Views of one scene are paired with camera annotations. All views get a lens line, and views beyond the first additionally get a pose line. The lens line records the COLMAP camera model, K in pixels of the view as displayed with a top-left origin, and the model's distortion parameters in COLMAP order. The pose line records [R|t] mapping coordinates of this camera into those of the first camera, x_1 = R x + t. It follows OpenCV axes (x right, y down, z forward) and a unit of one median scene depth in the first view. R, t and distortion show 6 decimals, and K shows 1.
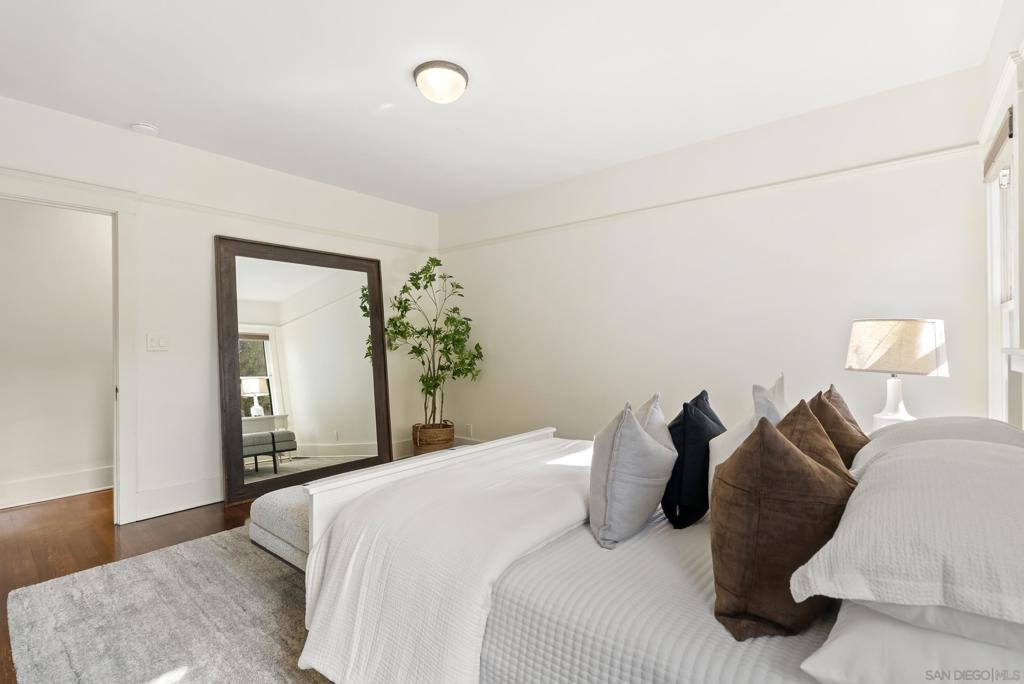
lens RADIAL K [[465.2, 0, 512.9], [0, 465.2, 338.1], [0, 0, 1]] dist [-0.011871, 0.000834]
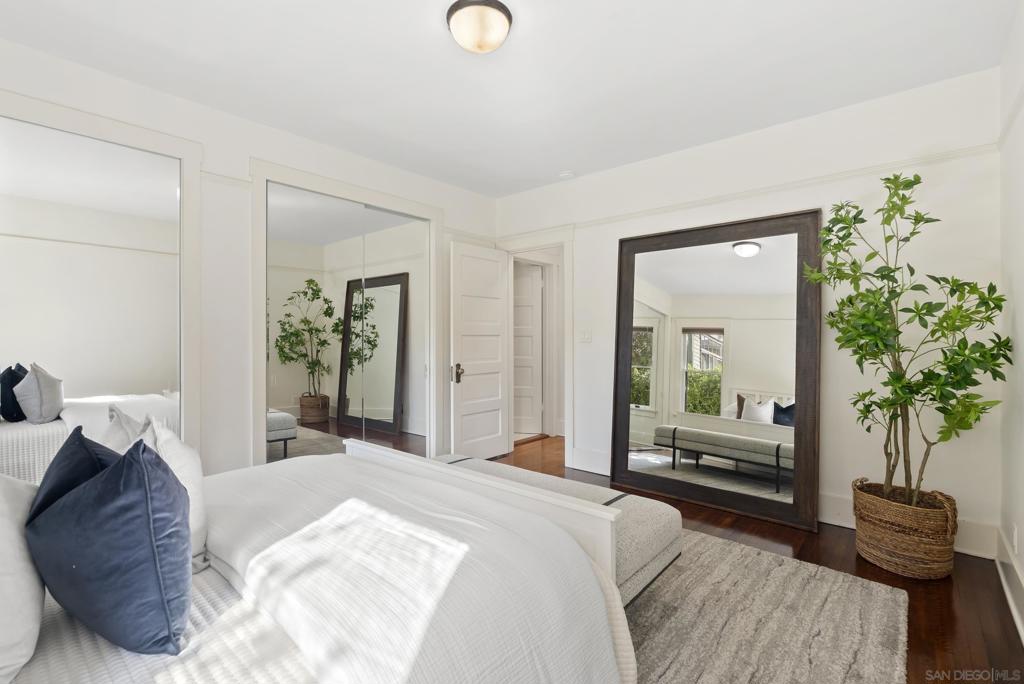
lens RADIAL K [[465.2, 0, 512.9], [0, 465.2, 338.1], [0, 0, 1]] dist [-0.011871, 0.000834]
pose [[-0.027321, -0.000154, -0.999627, 0.471853], [0.001676, 0.999999, -0.000200, 0.015023], [0.999625, -0.001681, -0.027320, 0.749494]]
